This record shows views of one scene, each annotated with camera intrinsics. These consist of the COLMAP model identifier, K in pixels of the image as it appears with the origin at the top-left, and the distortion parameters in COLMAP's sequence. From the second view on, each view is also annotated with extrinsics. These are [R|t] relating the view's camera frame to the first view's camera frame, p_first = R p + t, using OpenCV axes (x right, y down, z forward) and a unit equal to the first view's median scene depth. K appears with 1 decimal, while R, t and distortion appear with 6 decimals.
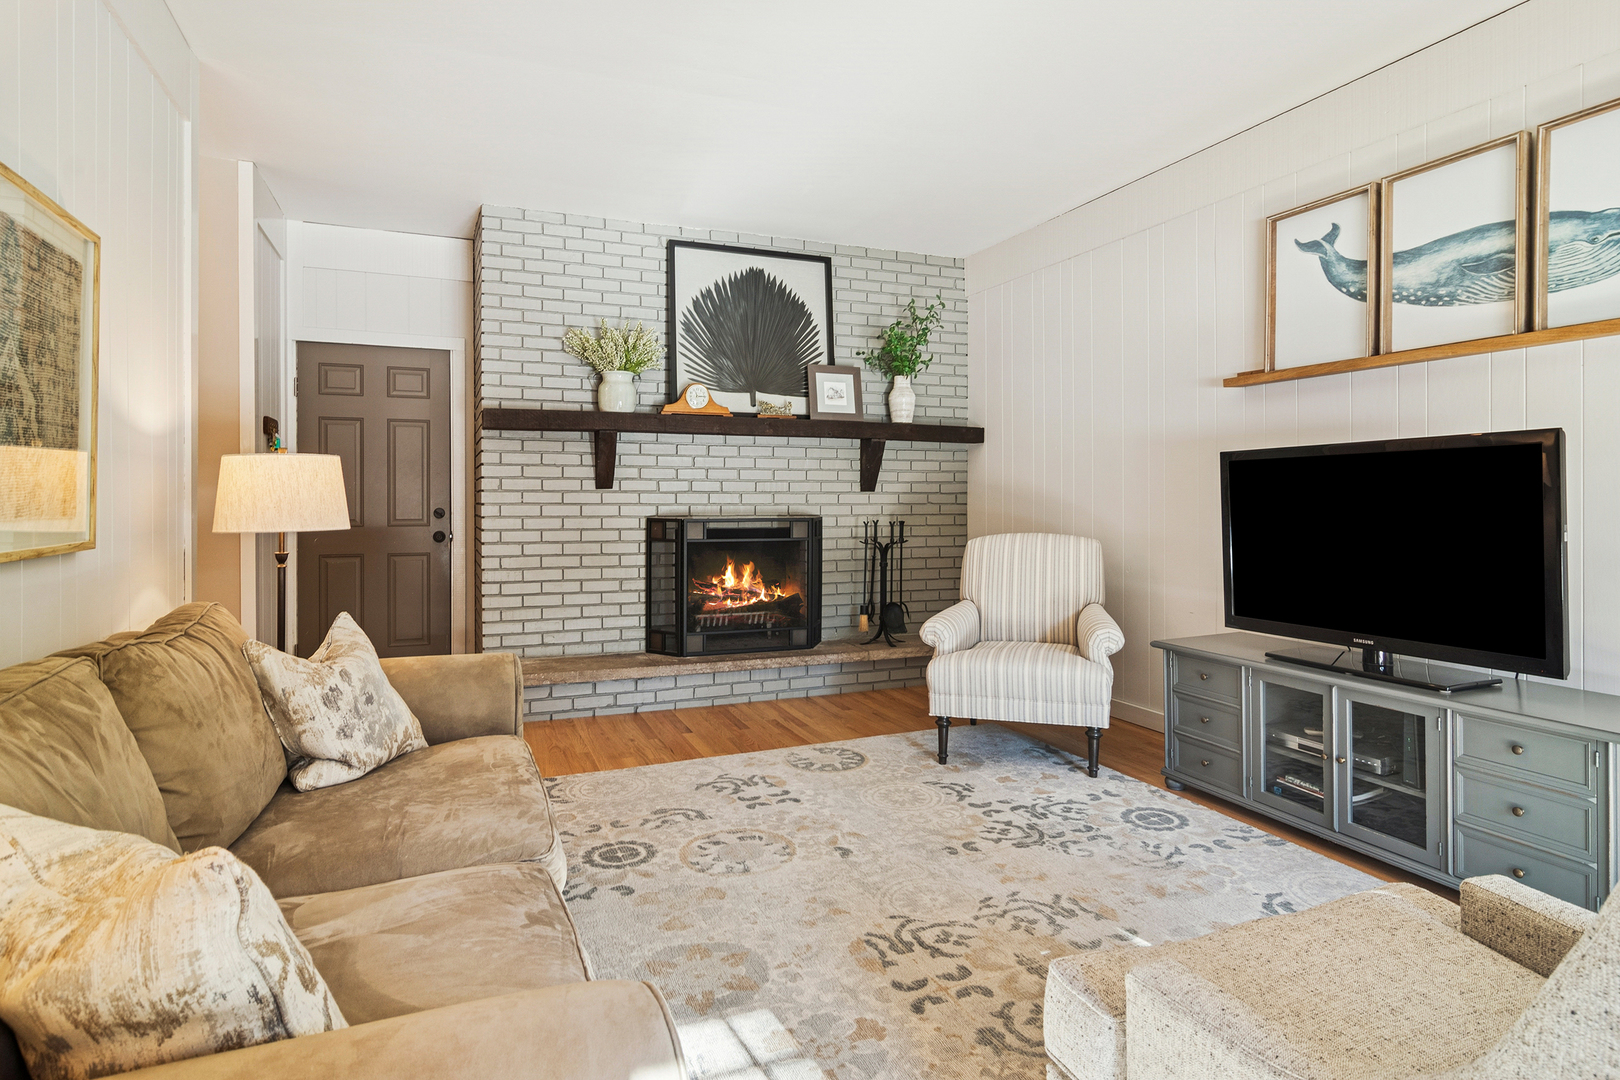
lens RADIAL K [[880.7, 0, 805.2], [0, 880.7, 497.7], [0, 0, 1]] dist [0.005103, -0.000541]
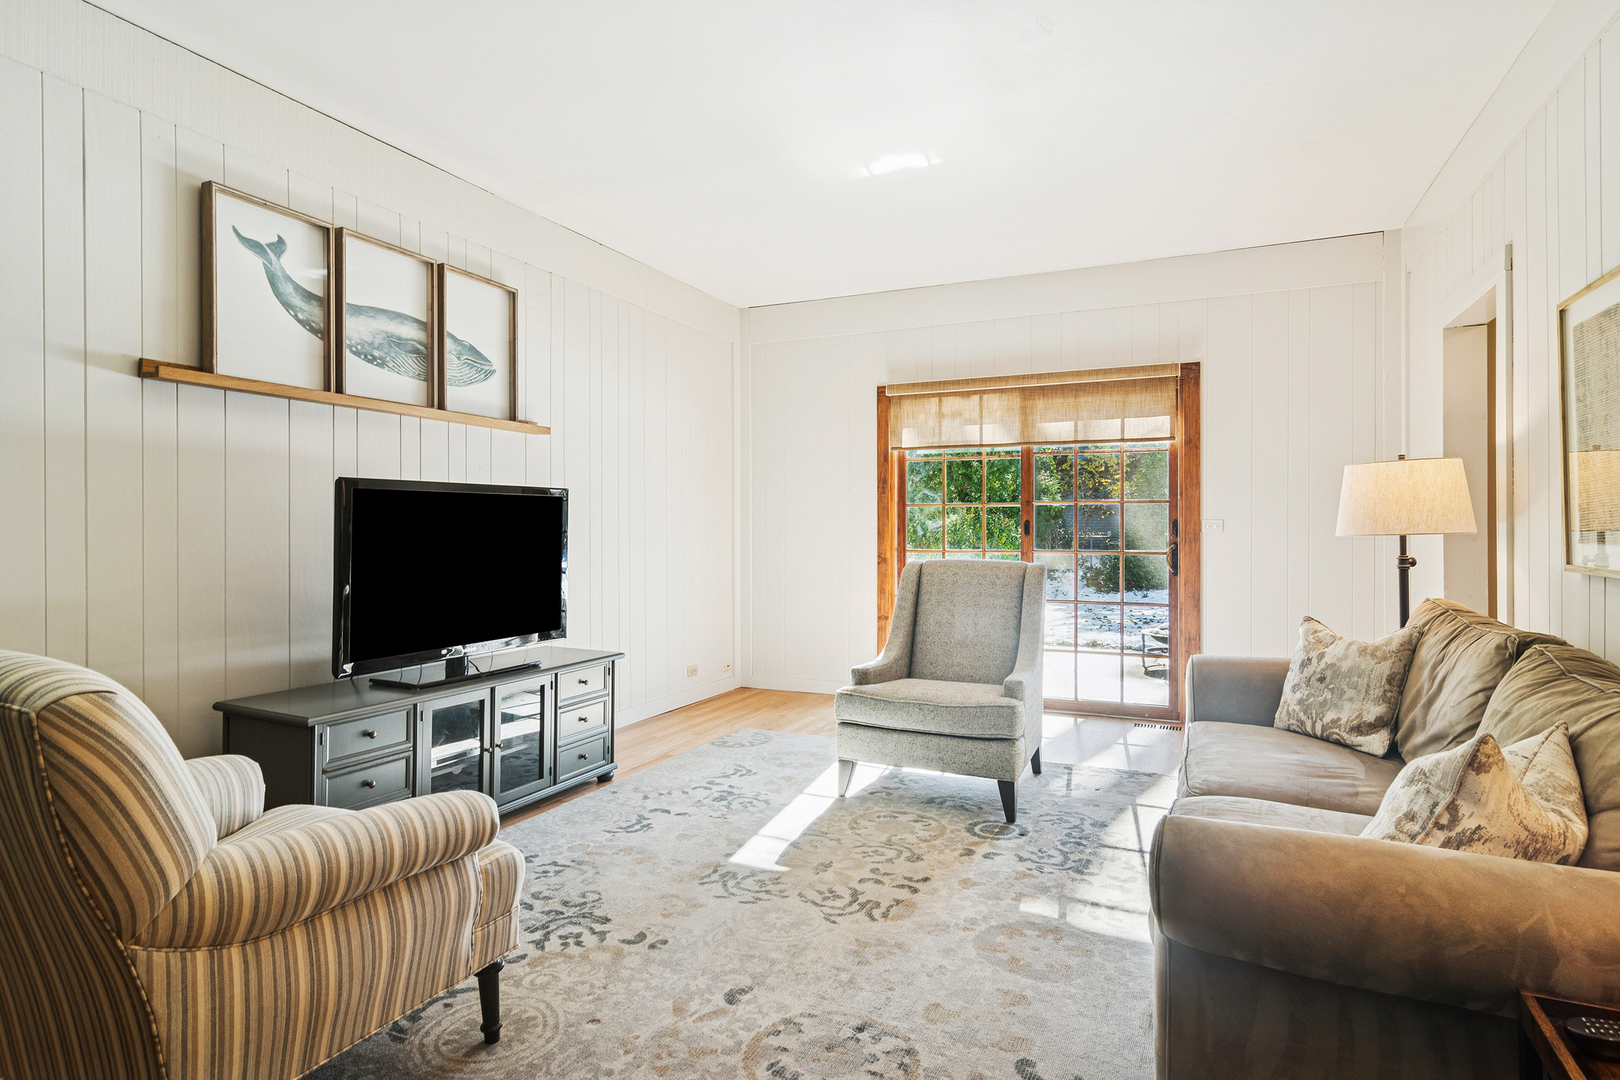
lens RADIAL K [[880.7, 0, 809.7], [0, 880.7, 532.5], [0, 0, 1]] dist [0.005103, -0.000541]
pose [[-0.684591, -0.002323, 0.728924, -0.548099], [0.000358, 0.999994, 0.003523, -0.001144], [-0.728927, 0.002673, -0.684586, 1.456621]]
